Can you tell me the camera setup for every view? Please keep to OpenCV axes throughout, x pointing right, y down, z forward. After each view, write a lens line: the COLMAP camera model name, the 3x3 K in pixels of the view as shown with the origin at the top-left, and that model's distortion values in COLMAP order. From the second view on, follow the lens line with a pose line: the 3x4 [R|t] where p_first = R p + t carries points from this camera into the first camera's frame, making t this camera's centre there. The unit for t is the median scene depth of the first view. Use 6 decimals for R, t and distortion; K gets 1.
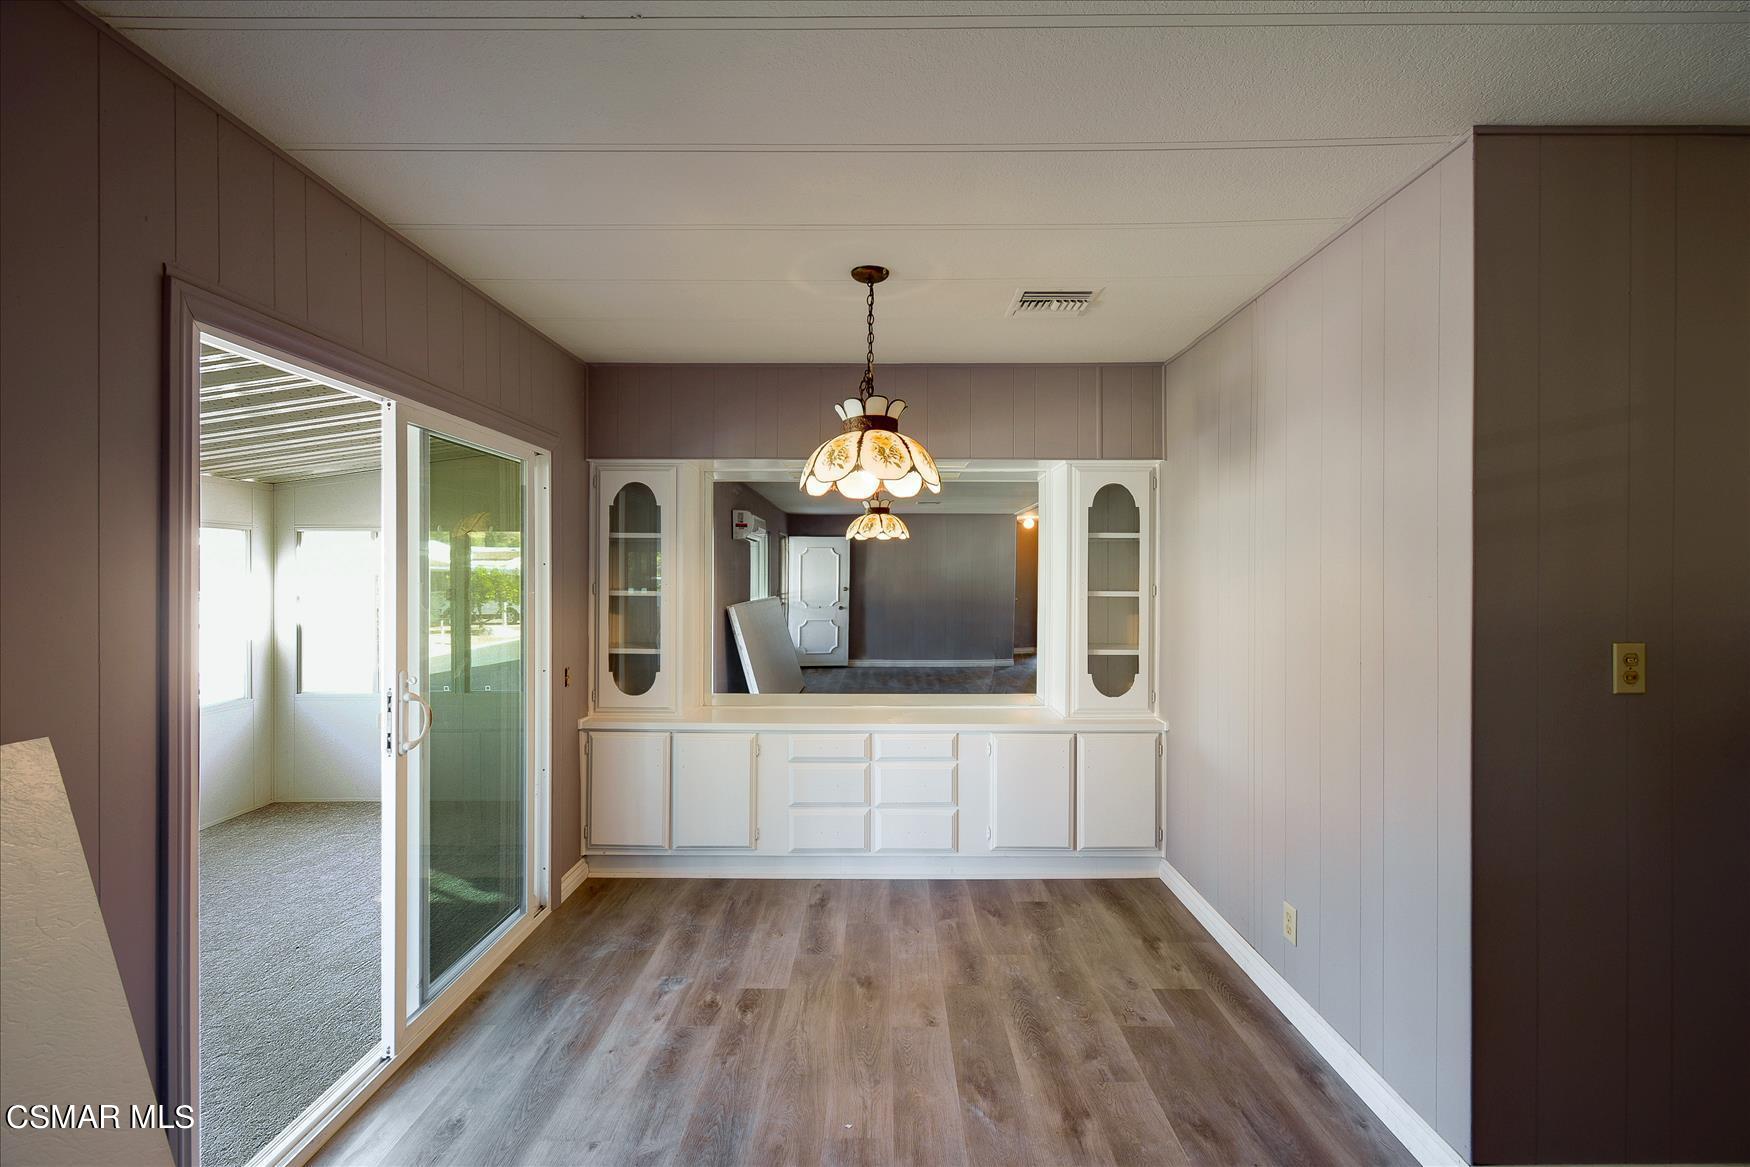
lens RADIAL K [[791.4, 0, 881.7], [0, 791.4, 585.9], [0, 0, 1]] dist [0.008007, -0.003577]
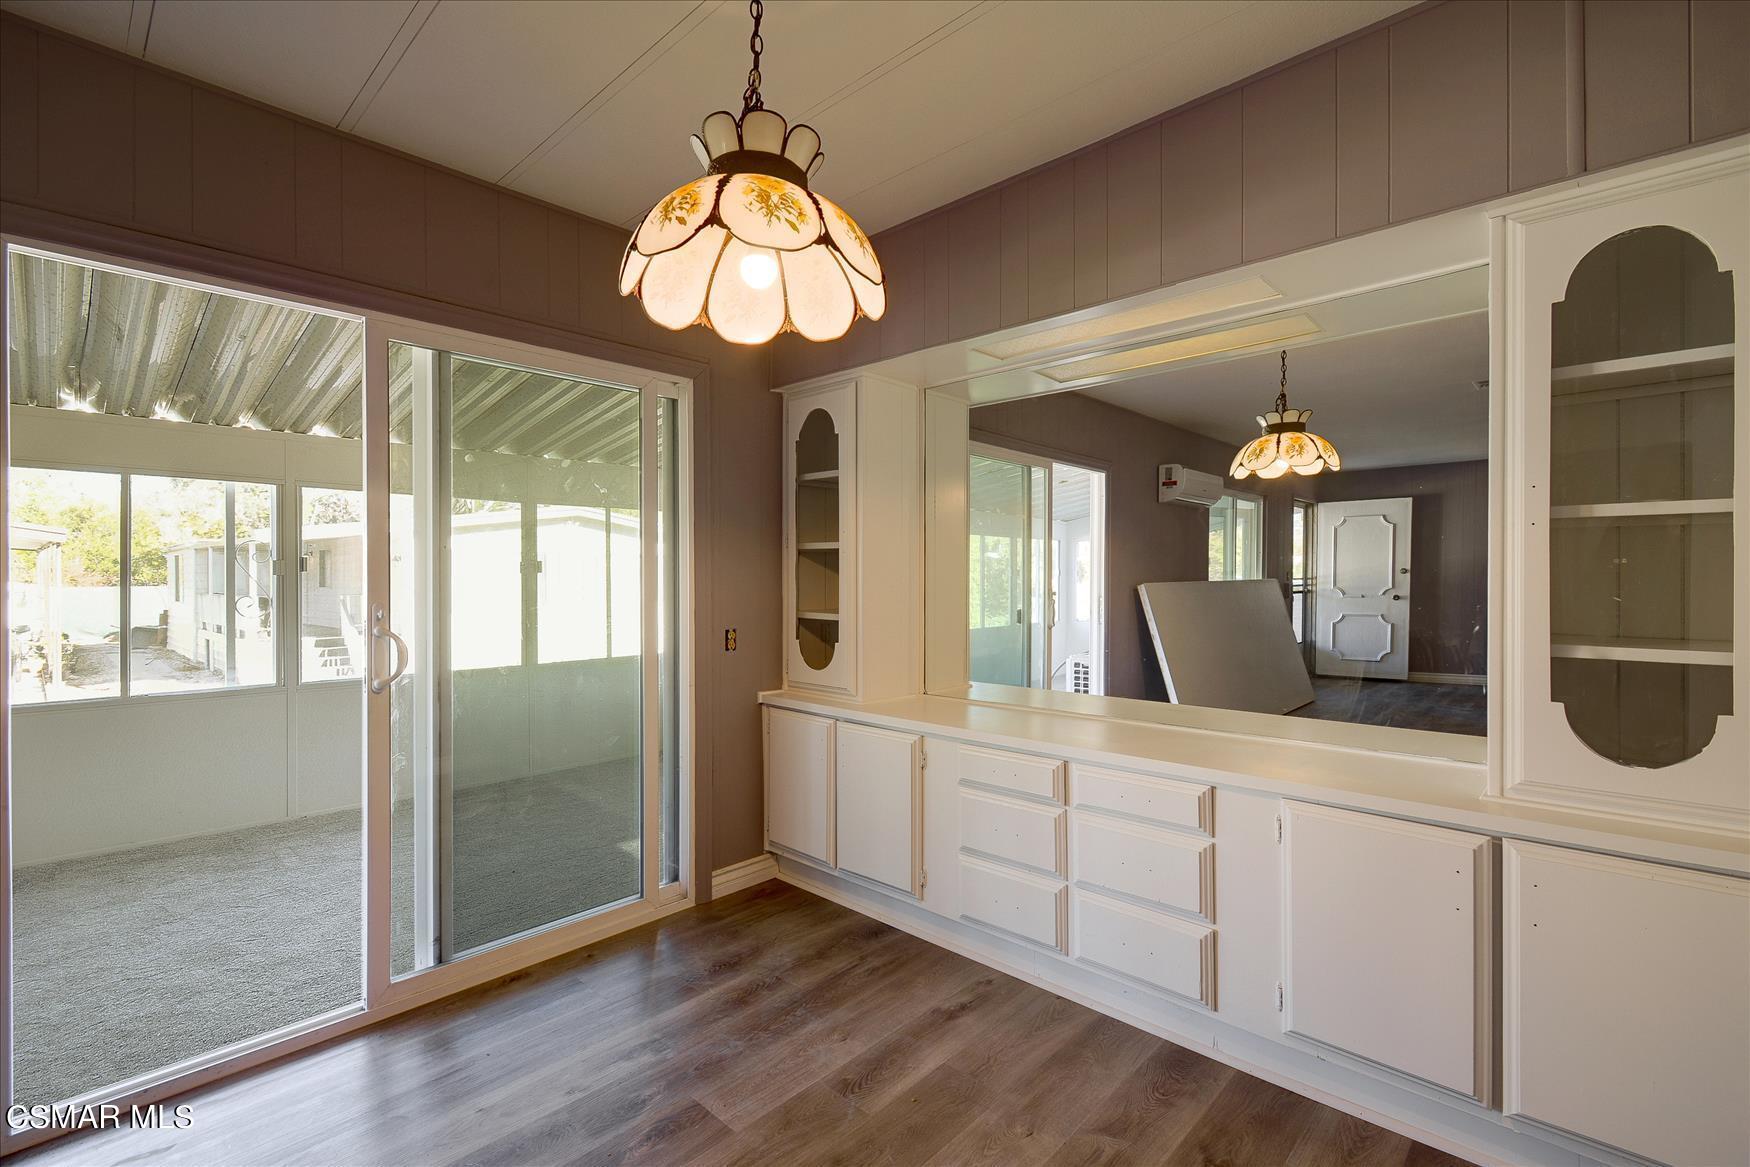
lens RADIAL K [[791.4, 0, 851.2], [0, 791.4, 577.1], [0, 0, 1]] dist [0.008007, -0.003577]
pose [[0.720825, -0.004845, -0.693100, 0.291547], [-0.001535, 0.999962, -0.008586, 0.050408], [0.693115, 0.007253, 0.720791, 0.447114]]
